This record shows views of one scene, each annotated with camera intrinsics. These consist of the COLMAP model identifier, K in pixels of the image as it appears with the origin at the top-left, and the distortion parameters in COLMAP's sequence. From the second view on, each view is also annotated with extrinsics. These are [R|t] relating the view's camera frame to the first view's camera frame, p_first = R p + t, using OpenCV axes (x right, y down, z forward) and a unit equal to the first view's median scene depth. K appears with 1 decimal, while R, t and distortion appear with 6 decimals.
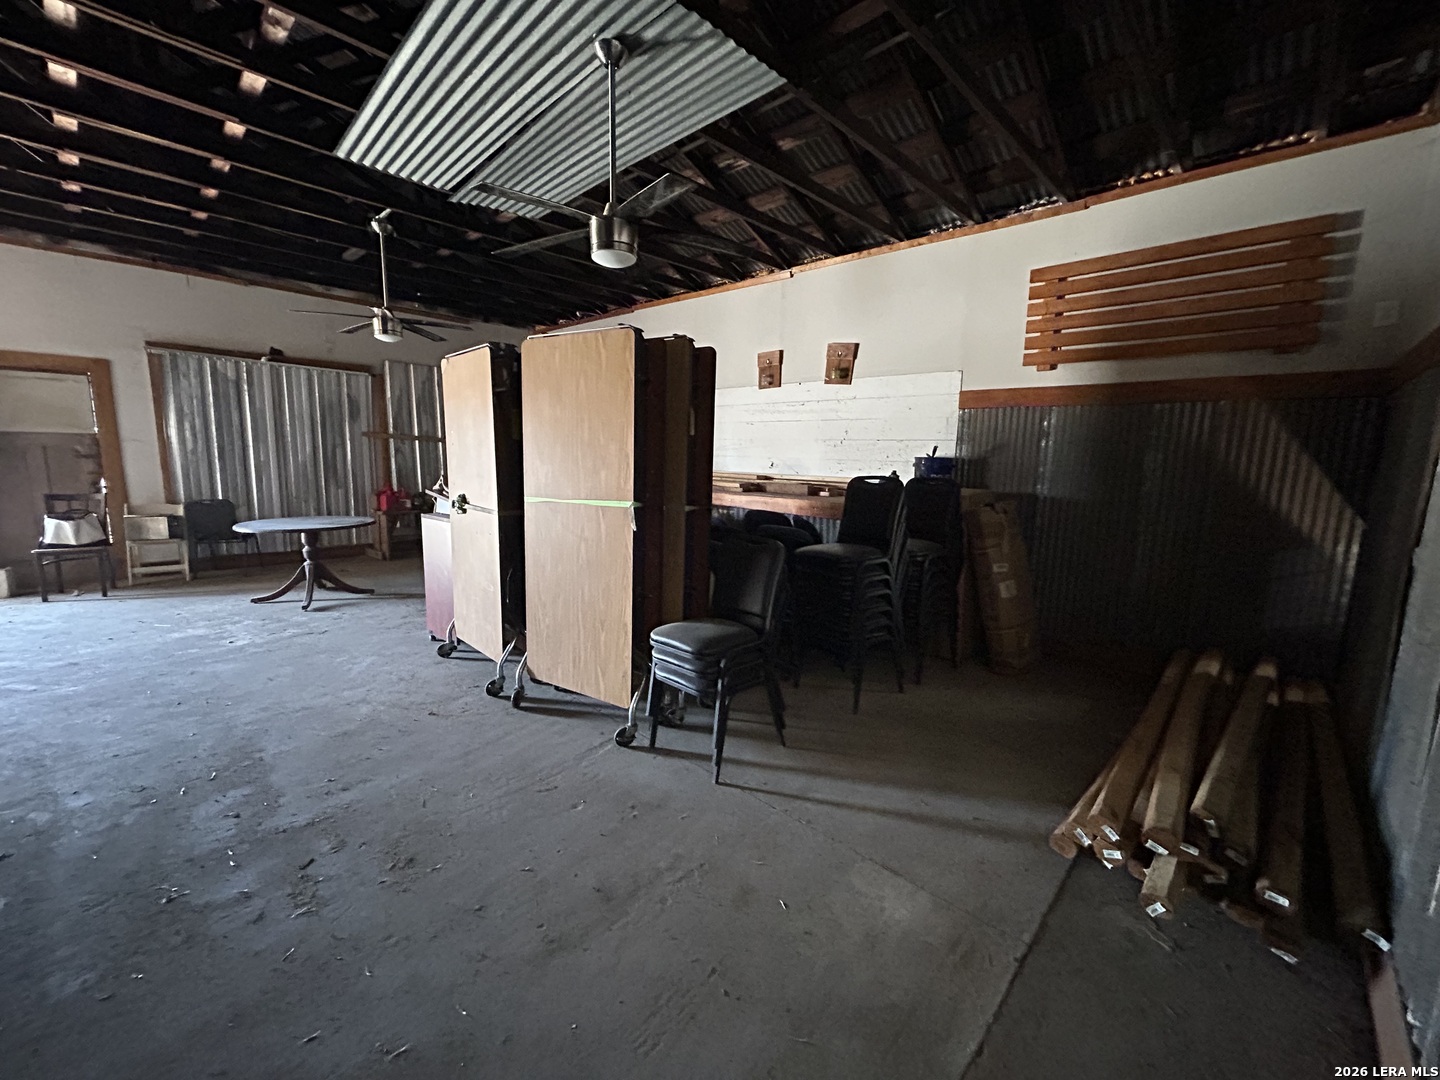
lens RADIAL K [[579.3, 0, 716.9], [0, 579.3, 536.7], [0, 0, 1]] dist [0.001398, 0.000536]
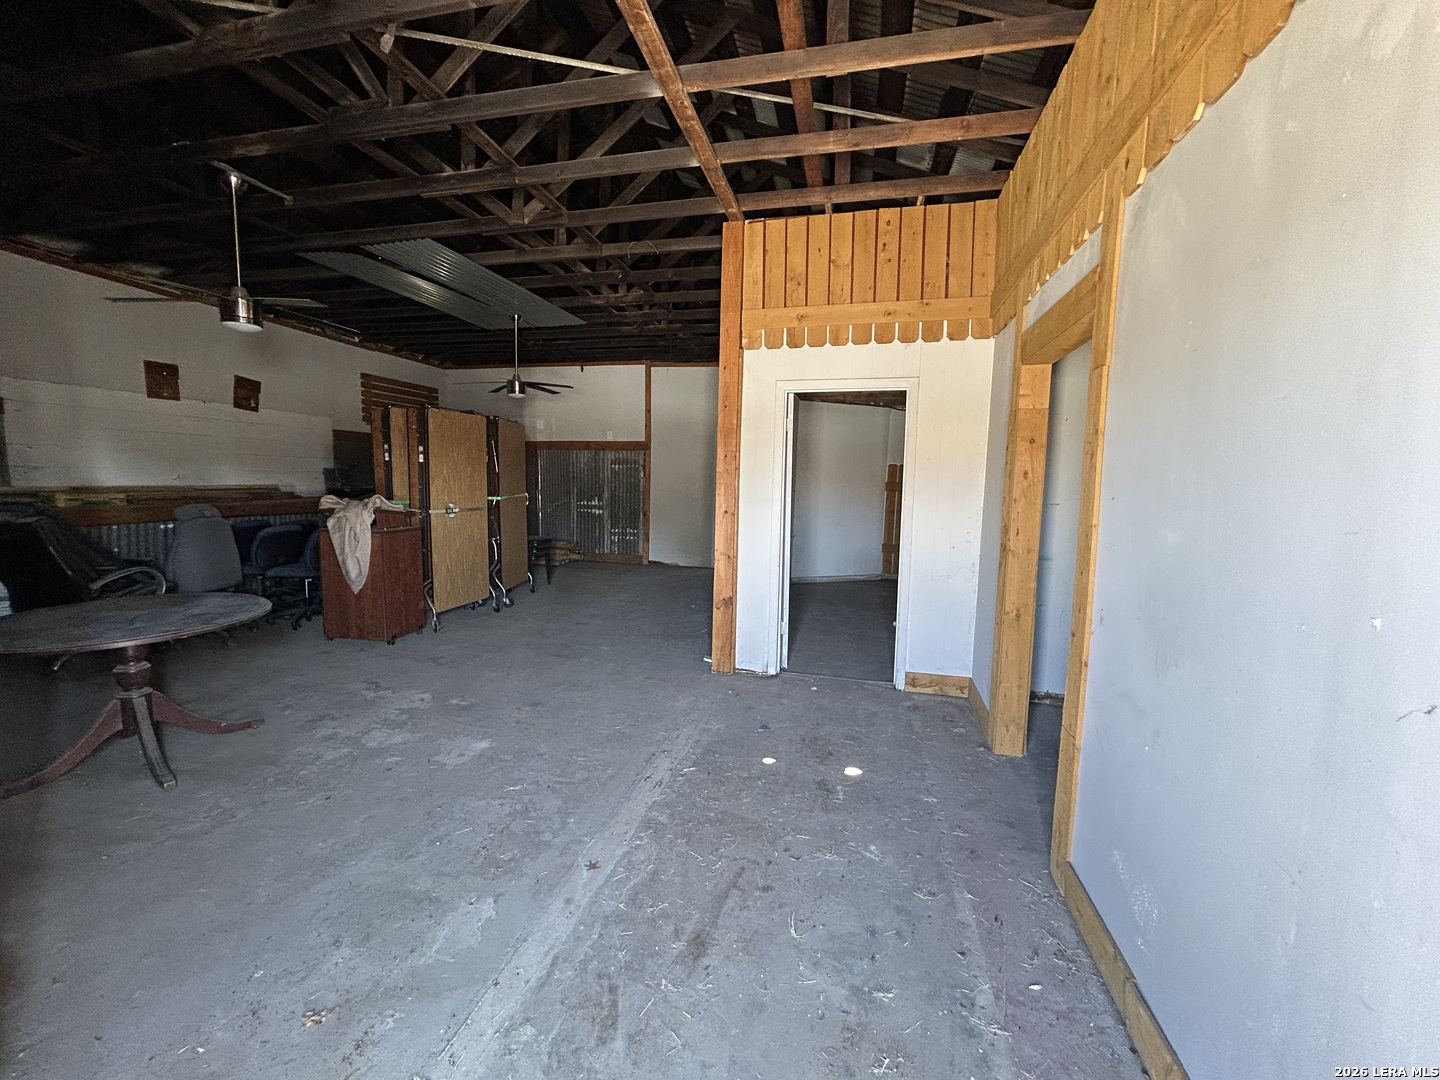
lens RADIAL K [[579.3, 0, 721.9], [0, 579.3, 538.9], [0, 0, 1]] dist [0.001398, 0.000536]
pose [[-0.518809, -0.107602, 0.848091, -1.626431], [0.107153, 0.976039, 0.189384, -0.141220], [-0.848148, 0.189130, -0.494848, 0.946900]]
